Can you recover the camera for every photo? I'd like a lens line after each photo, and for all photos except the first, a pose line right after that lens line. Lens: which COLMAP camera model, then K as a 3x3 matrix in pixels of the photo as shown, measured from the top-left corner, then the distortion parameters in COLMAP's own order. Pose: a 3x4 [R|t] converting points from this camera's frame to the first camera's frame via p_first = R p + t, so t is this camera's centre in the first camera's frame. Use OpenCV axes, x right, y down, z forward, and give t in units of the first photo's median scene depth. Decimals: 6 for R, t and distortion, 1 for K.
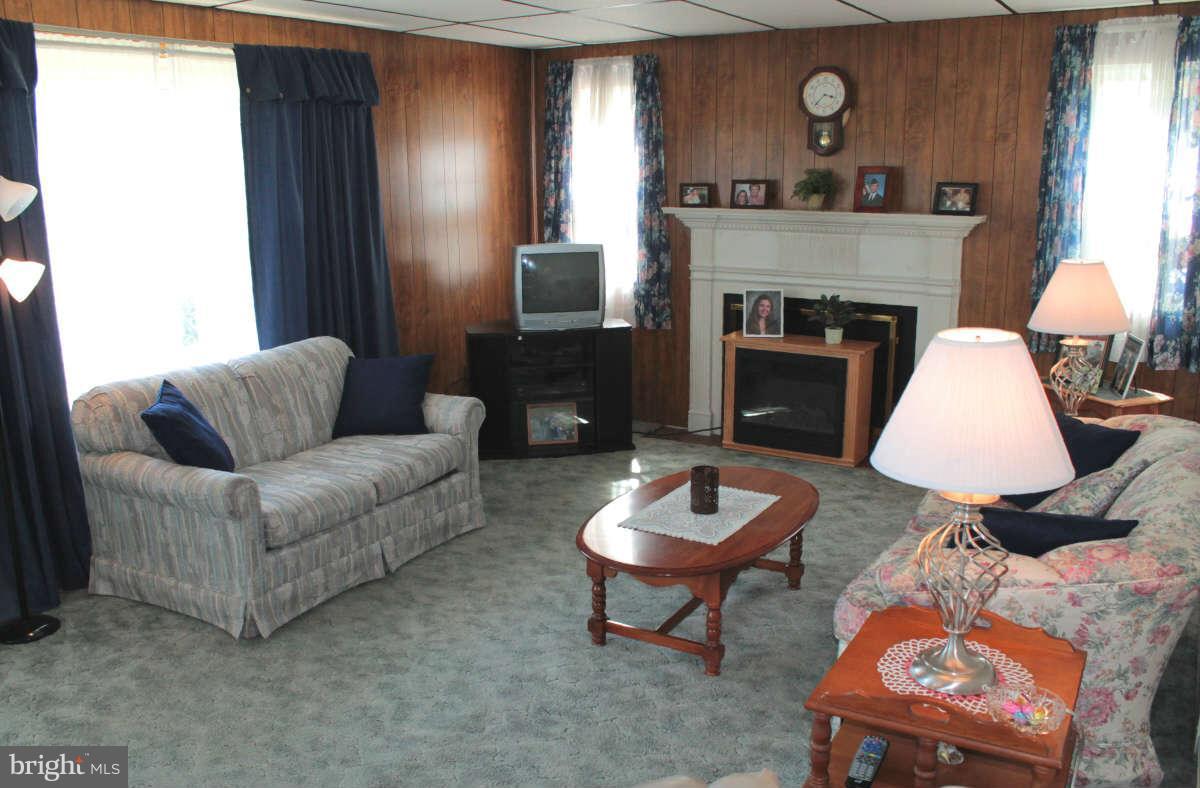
lens RADIAL K [[1025.3, 0, 600.0], [0, 1025.3, 394.0], [0, 0, 1]] dist [-0.170124, 0.183385]
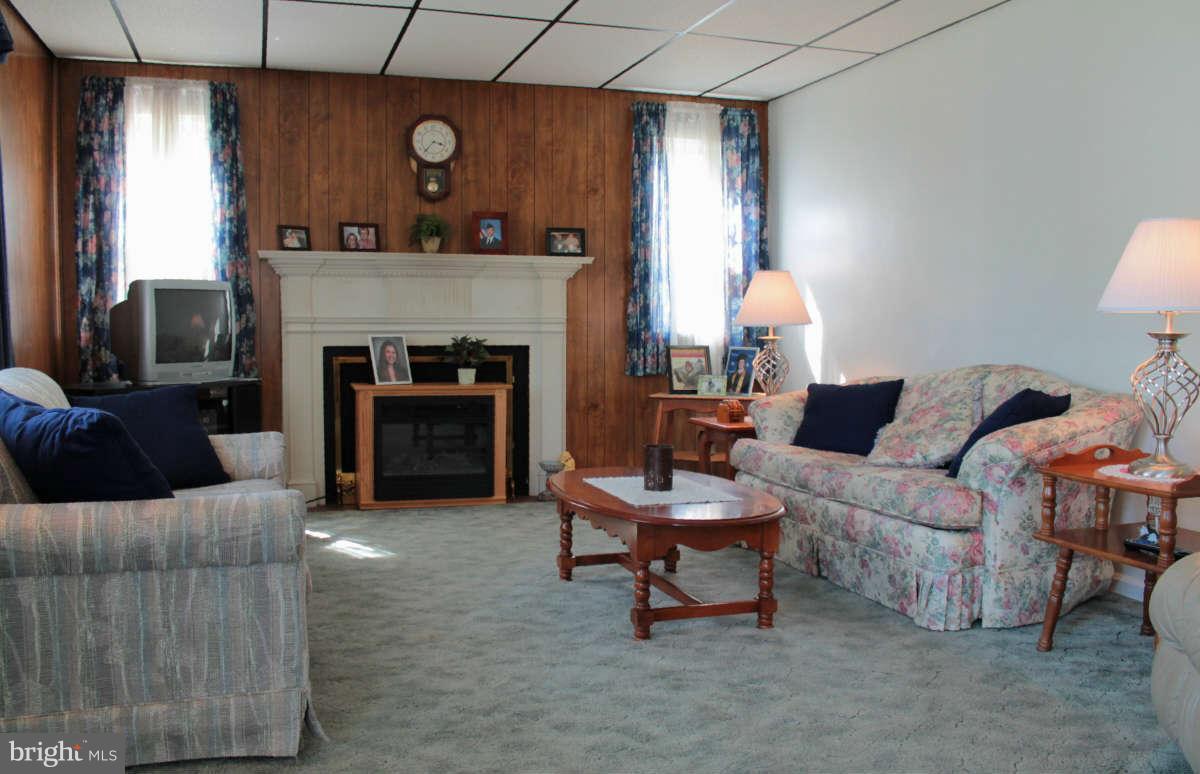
lens RADIAL K [[1014.4, 0, 600.0], [0, 1014.4, 387.0], [0, 0, 1]] dist [-0.156221, 0.137599]
pose [[0.662306, -0.036344, 0.748352, -0.425077], [0.157361, 0.983292, -0.091514, 0.064031], [-0.732522, 0.178371, 0.656959, 0.252338]]
